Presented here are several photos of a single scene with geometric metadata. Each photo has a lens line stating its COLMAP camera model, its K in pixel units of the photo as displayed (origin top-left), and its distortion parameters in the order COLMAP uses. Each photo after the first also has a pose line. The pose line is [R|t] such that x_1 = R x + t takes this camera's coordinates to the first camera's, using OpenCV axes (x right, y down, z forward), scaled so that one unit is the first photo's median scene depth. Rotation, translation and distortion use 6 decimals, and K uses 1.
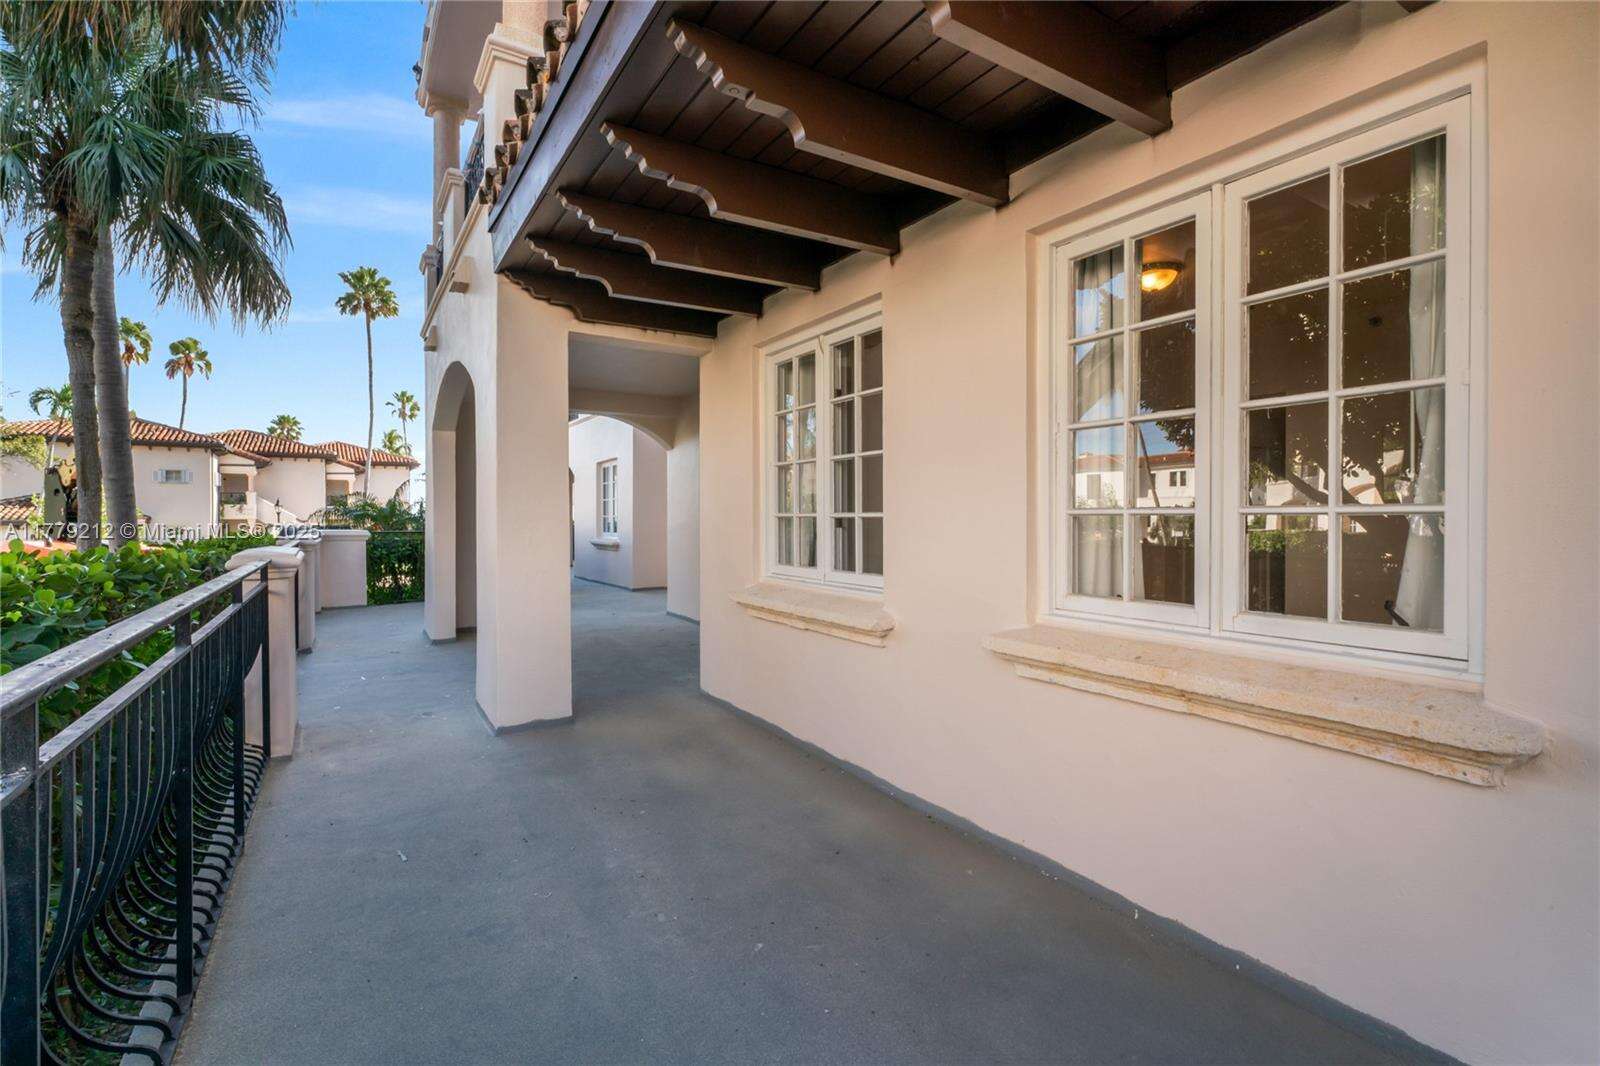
lens RADIAL K [[729.5, 0, 804.4], [0, 729.5, 527.5], [0, 0, 1]] dist [0.016444, 0.001011]
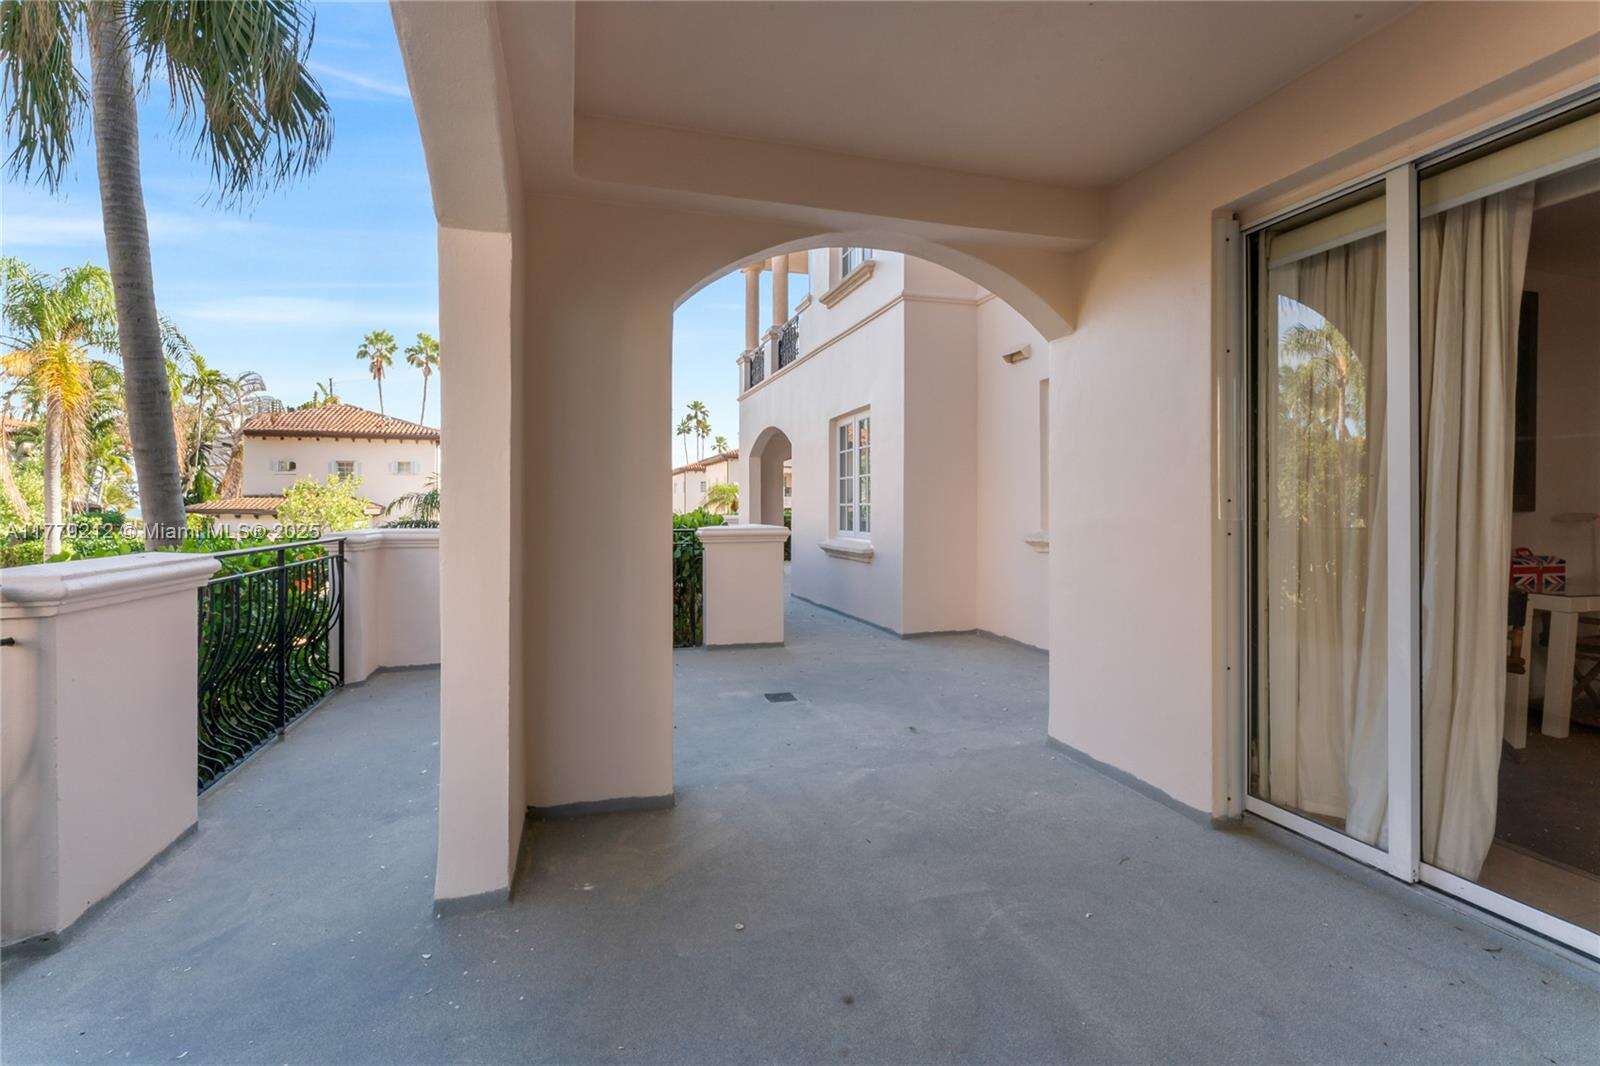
lens RADIAL K [[729.5, 0, 796.4], [0, 729.5, 522.8], [0, 0, 1]] dist [0.016444, 0.001011]
pose [[0.964572, 0.004236, -0.263786, -0.048667], [-0.002300, 0.999968, 0.007649, -0.001573], [0.263810, -0.006771, 0.964551, 0.128991]]
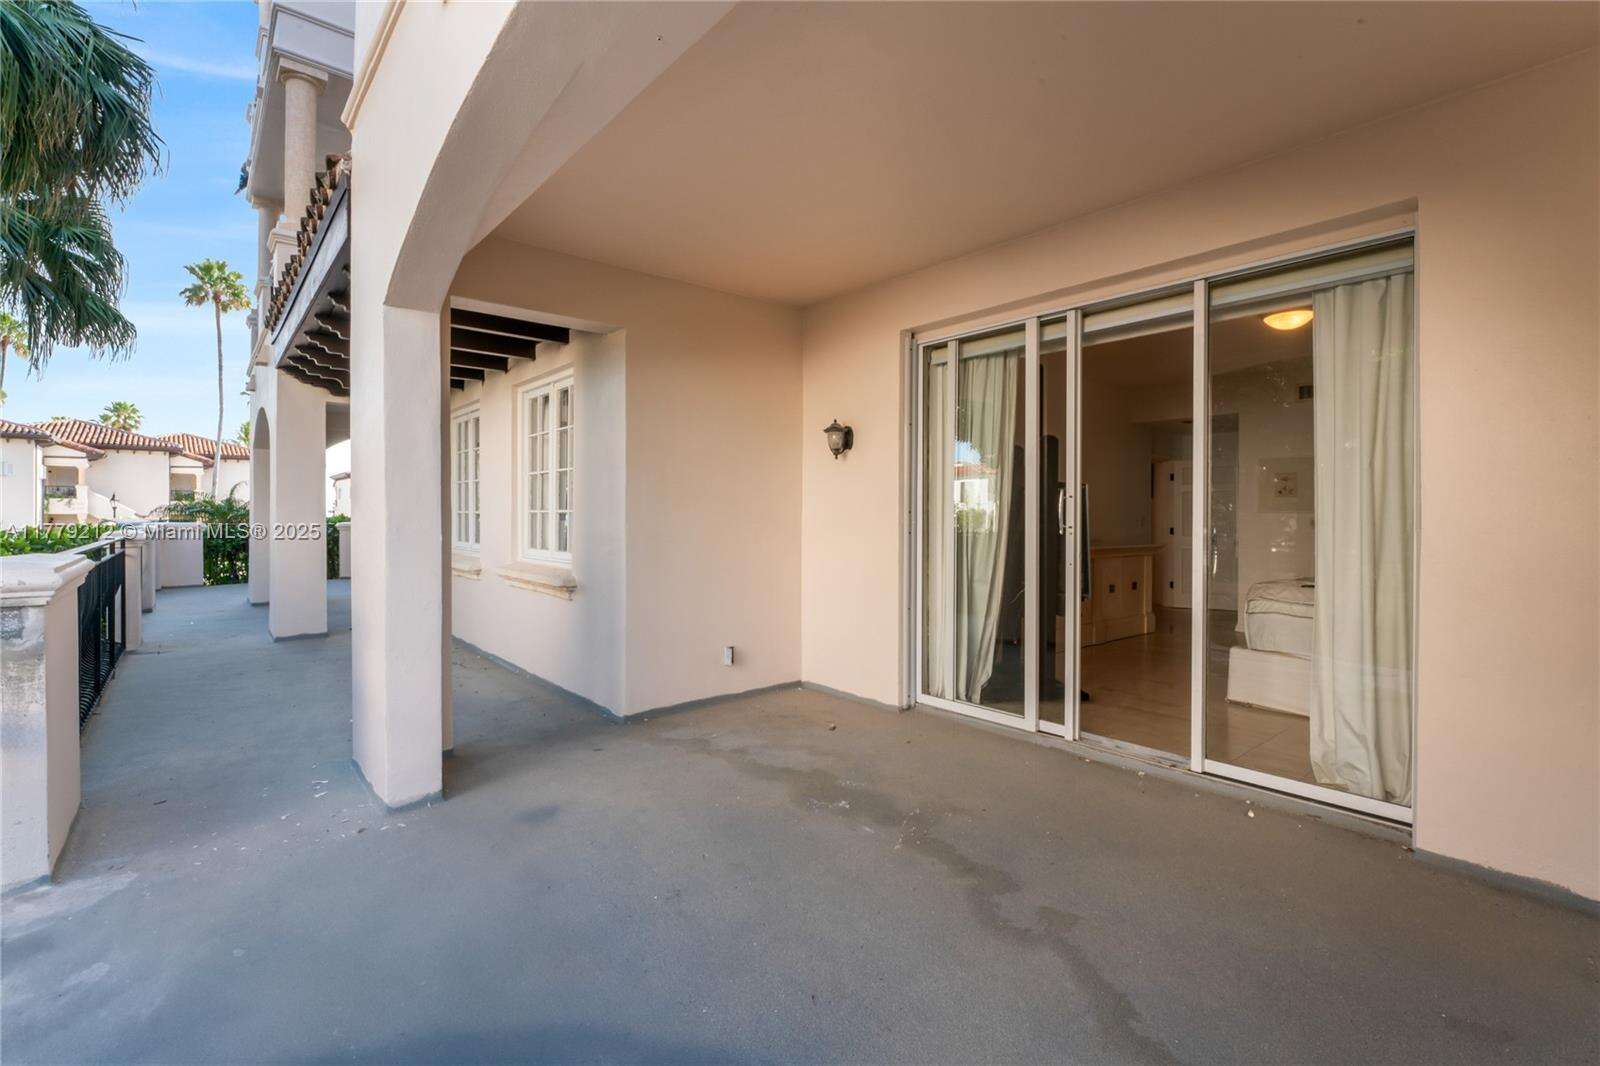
lens RADIAL K [[729.5, 0, 796.6], [0, 729.5, 522.9], [0, 0, 1]] dist [0.016444, 0.001011]
pose [[0.992057, 0.002572, 0.125759, 0.053448], [-0.002201, 0.999993, -0.003090, 0.001171], [-0.125766, 0.002789, 0.992056, -0.079798]]
